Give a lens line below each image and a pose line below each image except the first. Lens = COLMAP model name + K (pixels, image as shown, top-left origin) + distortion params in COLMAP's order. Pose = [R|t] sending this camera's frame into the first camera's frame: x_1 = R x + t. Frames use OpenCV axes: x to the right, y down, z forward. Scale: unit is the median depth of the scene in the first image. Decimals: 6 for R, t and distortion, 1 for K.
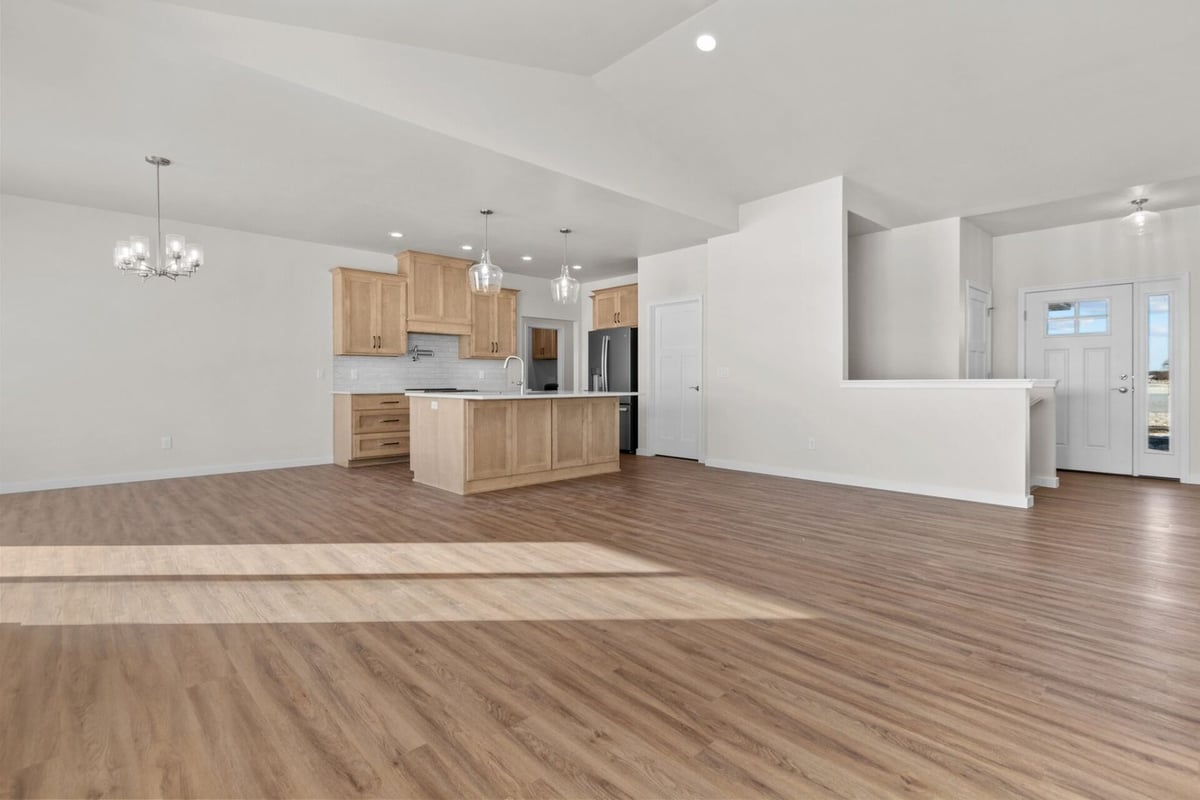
lens RADIAL K [[571.6, 0, 599.2], [0, 571.6, 379.8], [0, 0, 1]] dist [0.000991, -0.001309]
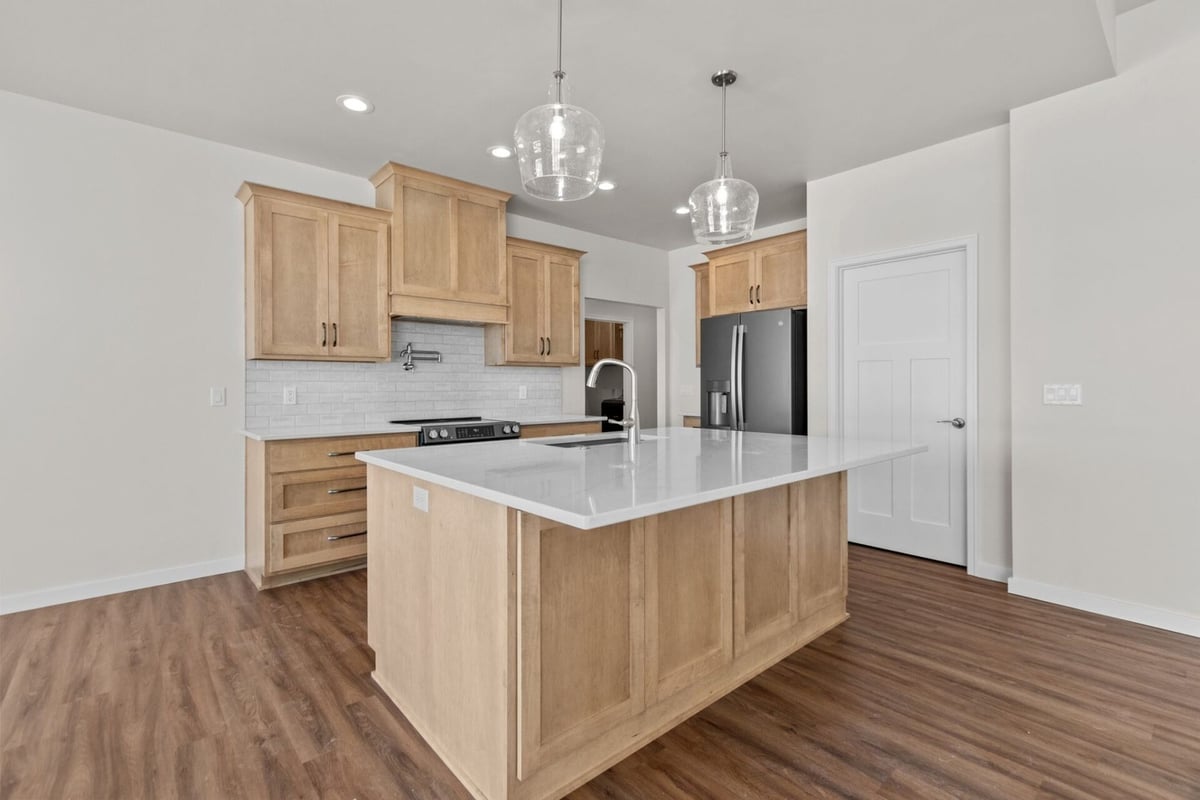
lens RADIAL K [[548.7, 0, 595.2], [0, 548.7, 383.7], [0, 0, 1]] dist [0.003437, -0.004328]
pose [[0.999265, -0.001844, -0.038297, -0.126129], [0.001682, 0.999990, -0.004245, -0.018305], [0.038305, 0.004177, 0.999257, 0.501503]]
